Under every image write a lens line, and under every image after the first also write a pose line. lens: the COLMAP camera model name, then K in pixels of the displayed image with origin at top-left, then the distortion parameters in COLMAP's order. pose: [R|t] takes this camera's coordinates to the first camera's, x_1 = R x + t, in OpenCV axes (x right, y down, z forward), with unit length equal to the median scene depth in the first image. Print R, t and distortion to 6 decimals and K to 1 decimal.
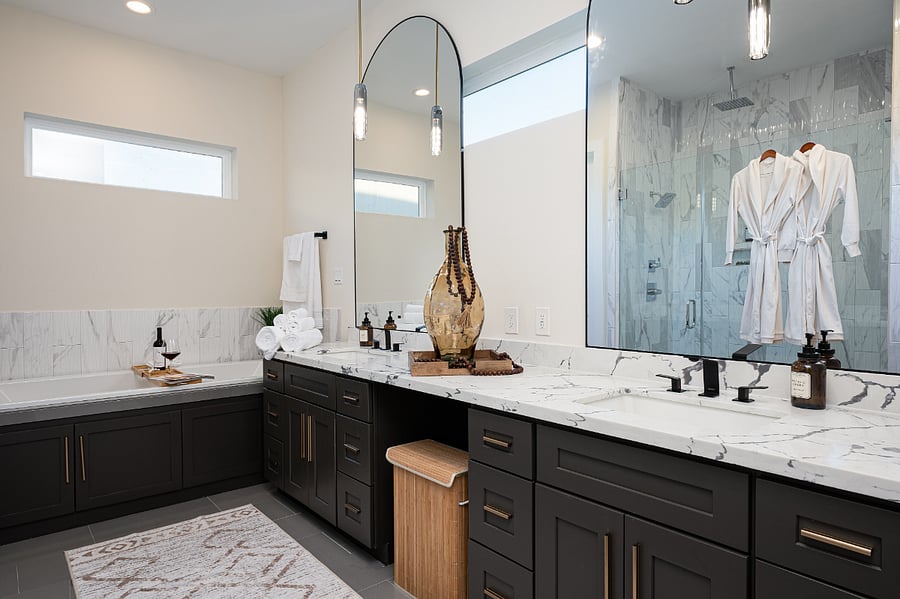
lens RADIAL K [[531.4, 0, 448.2], [0, 531.4, 297.1], [0, 0, 1]] dist [0.001200, -0.000046]
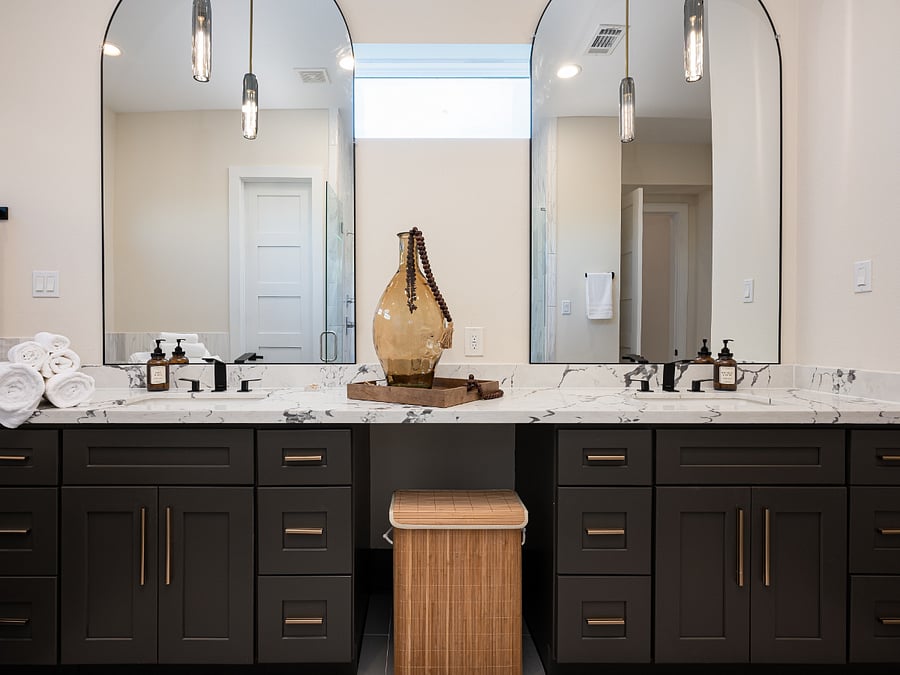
lens RADIAL K [[482.8, 0, 450.8], [0, 482.8, 339.6], [0, 0, 1]] dist [-0.000712, 0.000014]
pose [[0.647619, -0.001323, 0.761963, -0.614429], [0.004421, 0.999988, -0.002022, 0.050268], [-0.761952, 0.004678, 0.647617, 0.535376]]
